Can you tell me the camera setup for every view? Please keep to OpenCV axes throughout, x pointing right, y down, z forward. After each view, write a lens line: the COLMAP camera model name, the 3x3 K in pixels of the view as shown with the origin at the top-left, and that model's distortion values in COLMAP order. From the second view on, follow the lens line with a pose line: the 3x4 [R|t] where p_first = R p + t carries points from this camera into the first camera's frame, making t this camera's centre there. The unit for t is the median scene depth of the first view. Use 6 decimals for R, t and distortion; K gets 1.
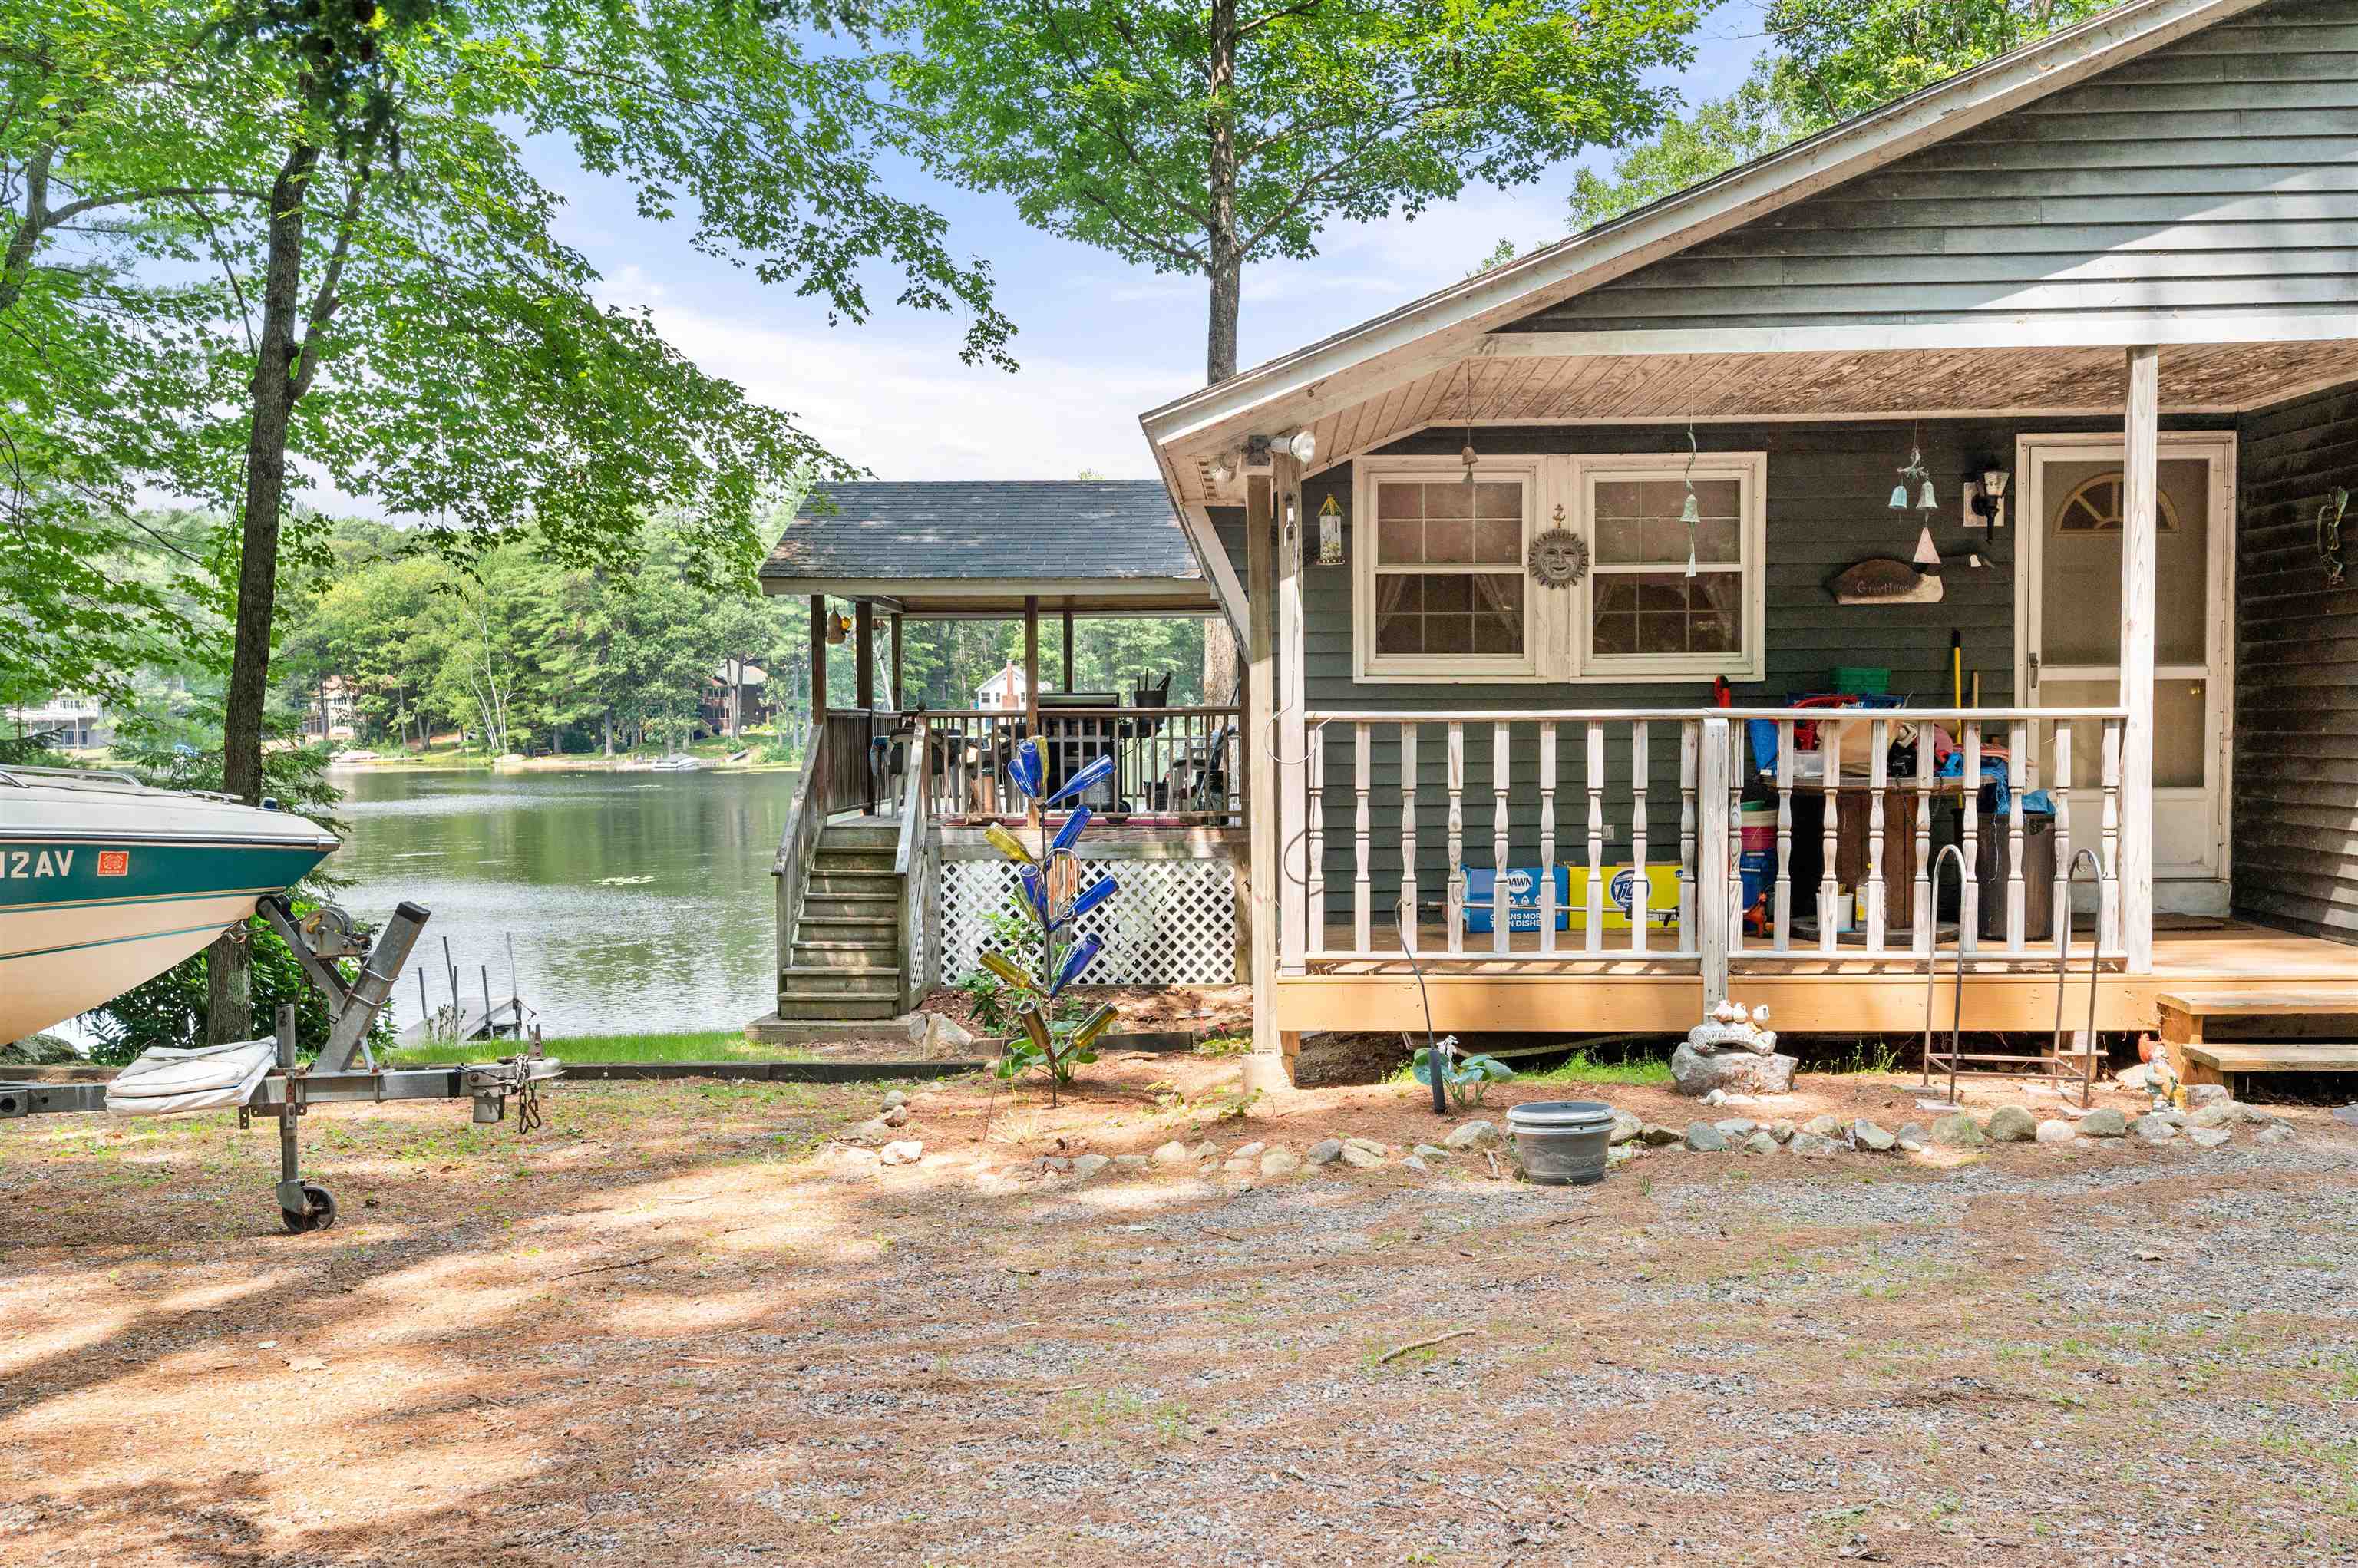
lens RADIAL K [[2056.4, 0, 1177.6], [0, 2056.4, 806.6], [0, 0, 1]] dist [0.002173, -0.000903]
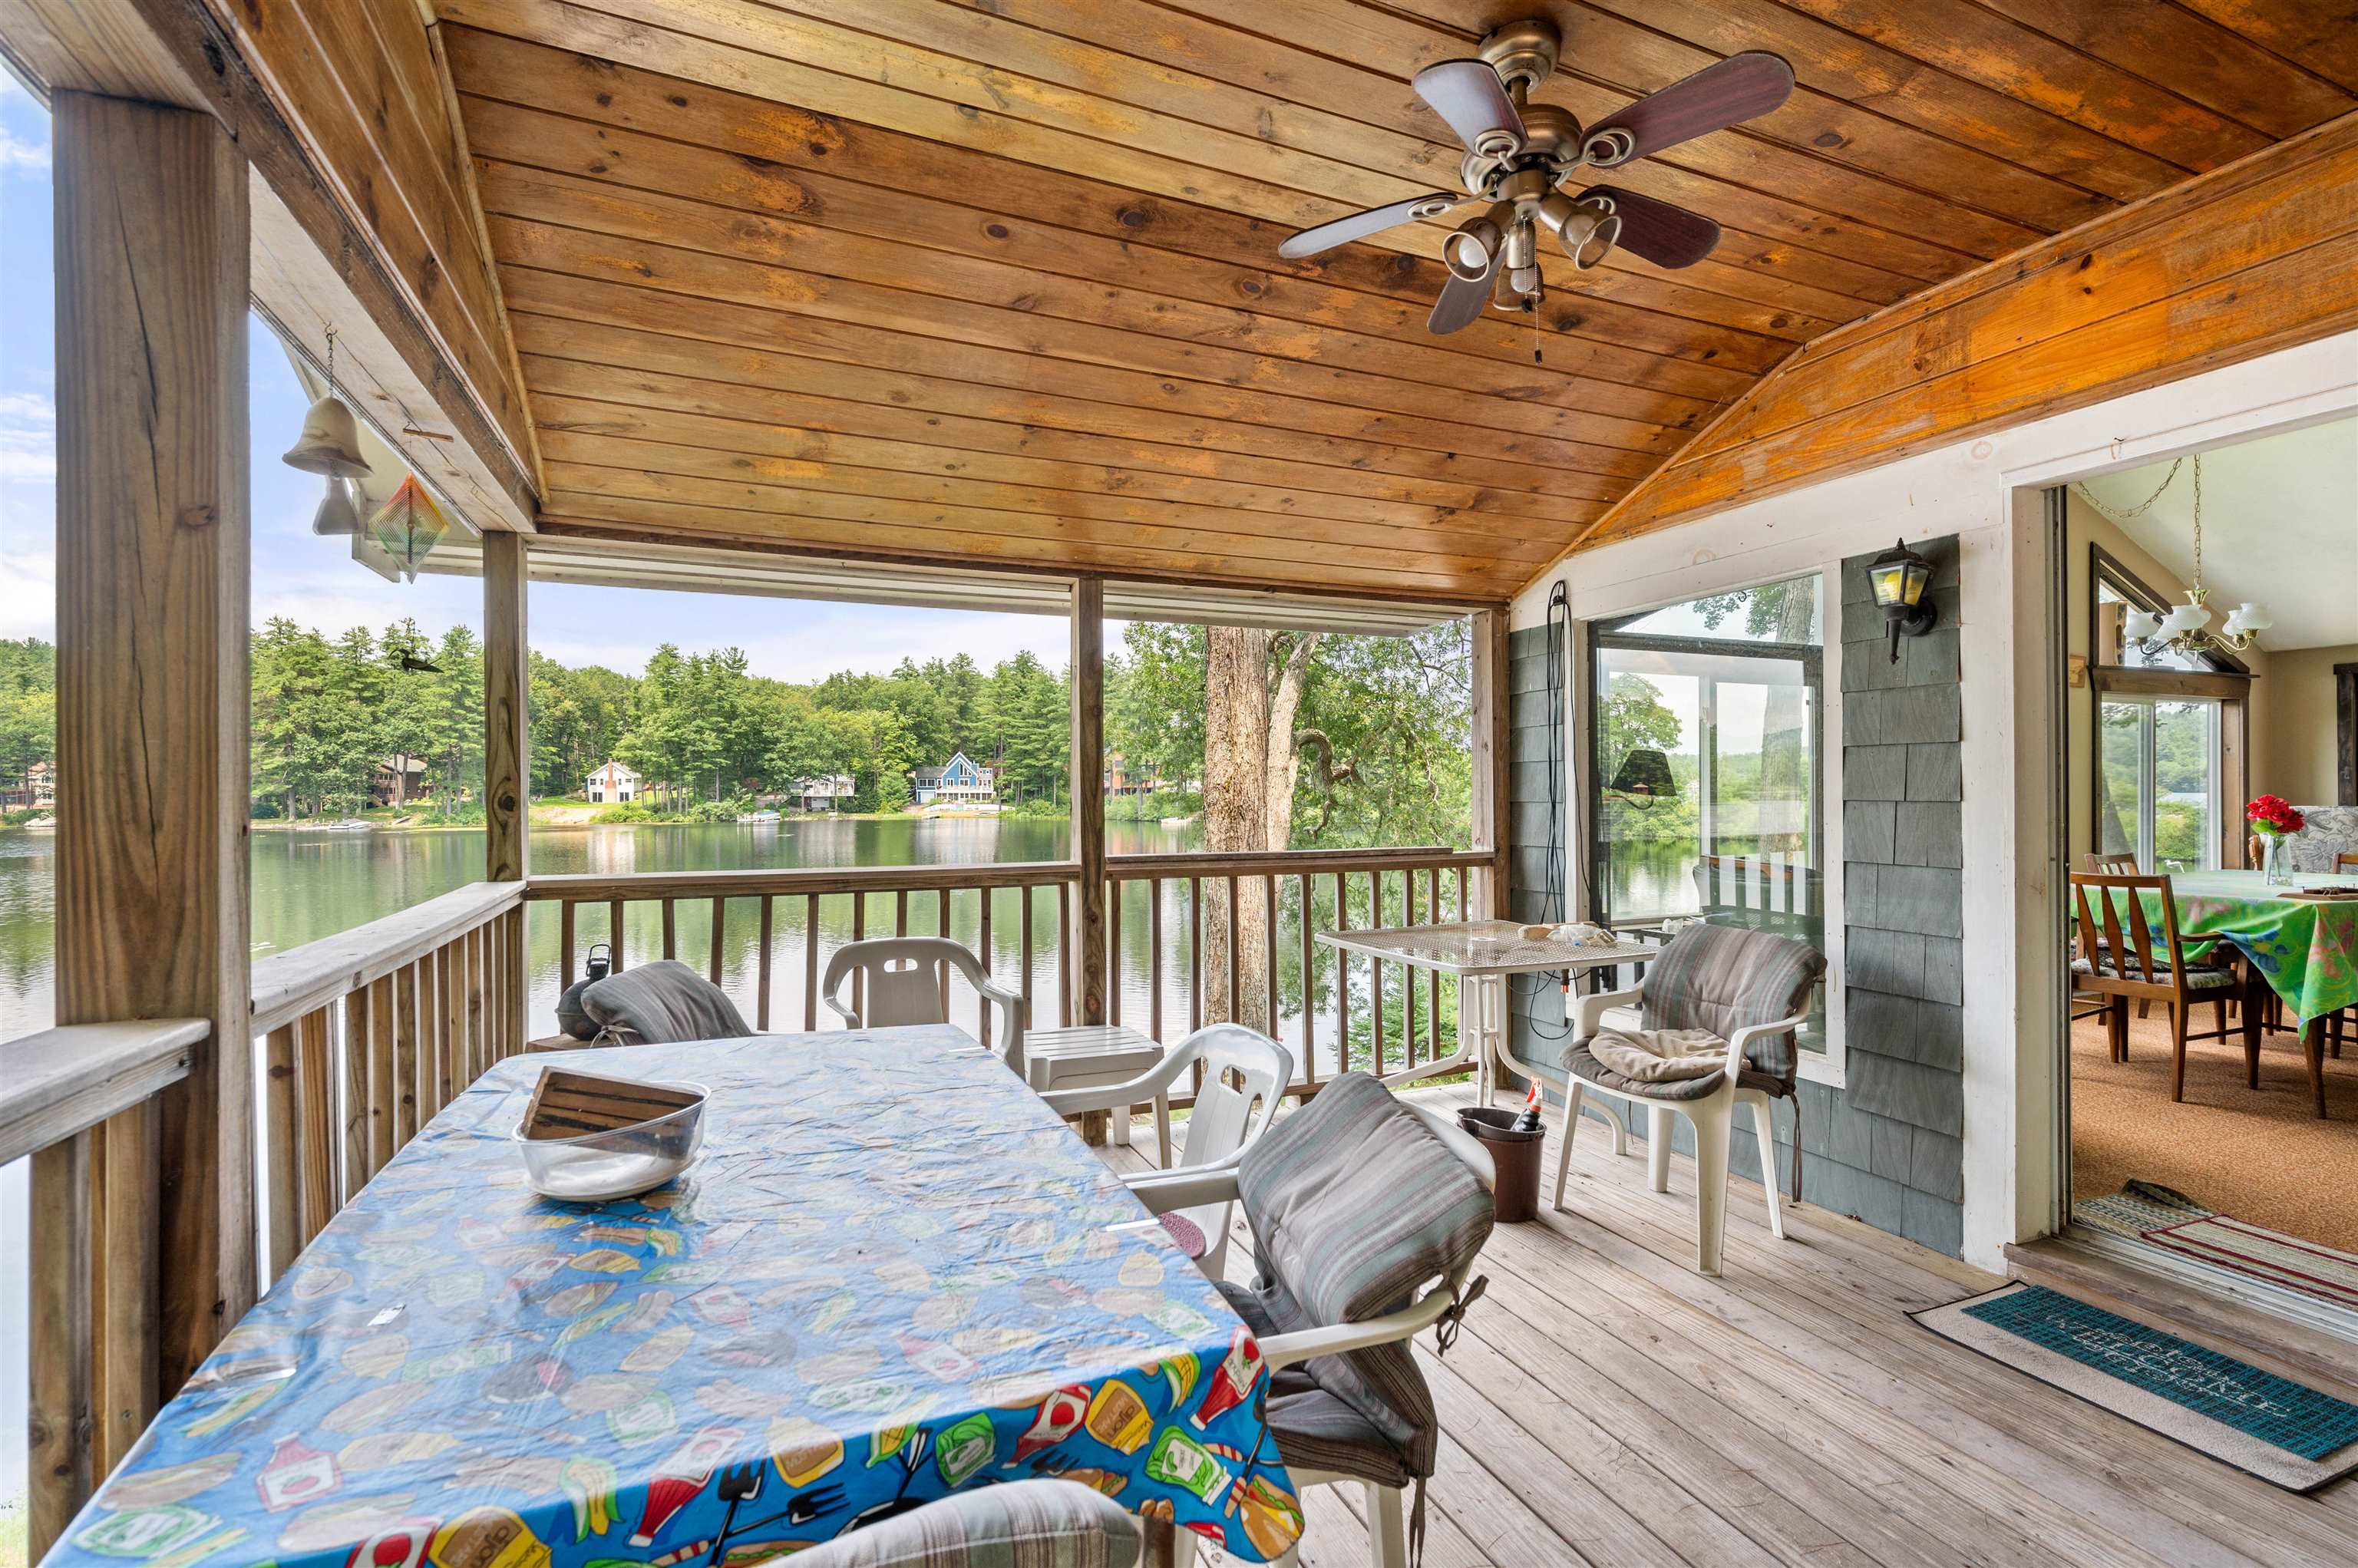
lens RADIAL K [[1055.2, 0, 1182.8], [0, 1055.2, 780.5], [0, 0, 1]] dist [-0.000674, 0.000026]
pose [[0.913338, 0.009232, 0.407098, -0.017309], [0.013642, 0.998488, -0.053249, -0.008558], [-0.406974, 0.054188, 0.911831, 0.136175]]
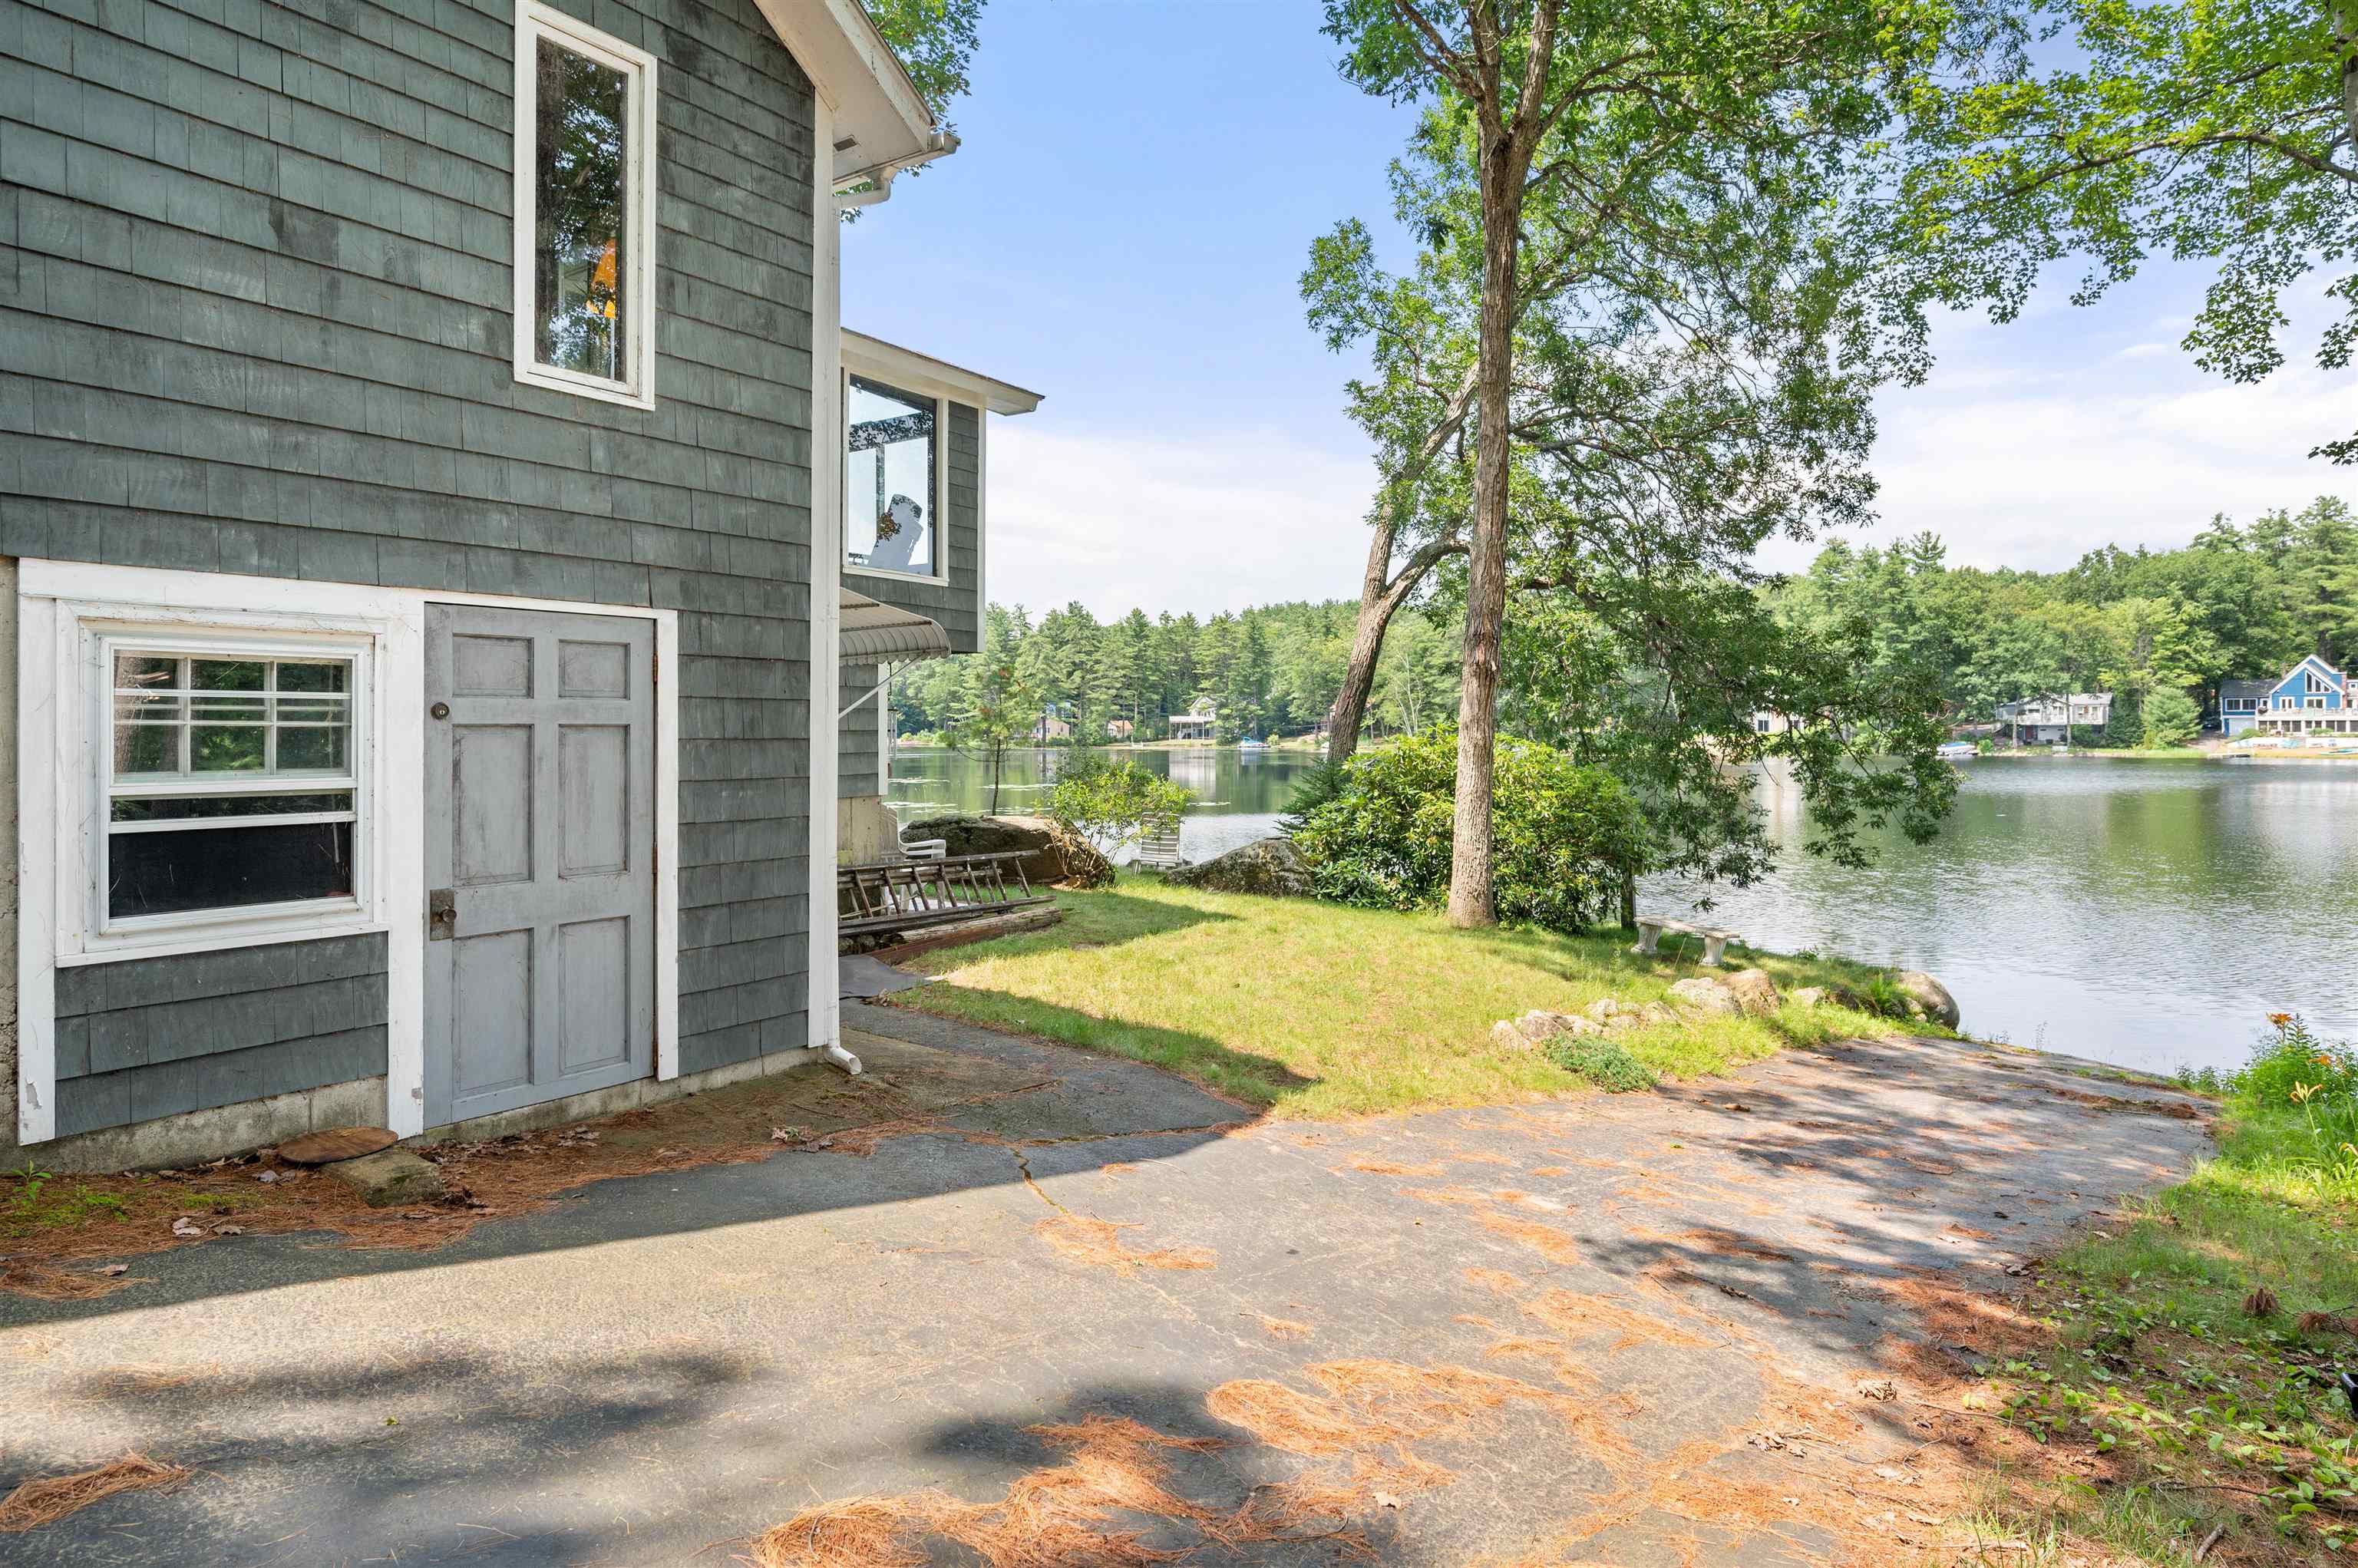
lens RADIAL K [[1336.1, 0, 1172.9], [0, 1336.1, 727.9], [0, 0, 1]] dist [-0.003467, 0.000535]
pose [[0.837937, 0.006818, -0.545724, 0.121148], [-0.031950, 0.998820, -0.036578, 0.009262], [0.544831, 0.048086, 0.837166, 0.086686]]
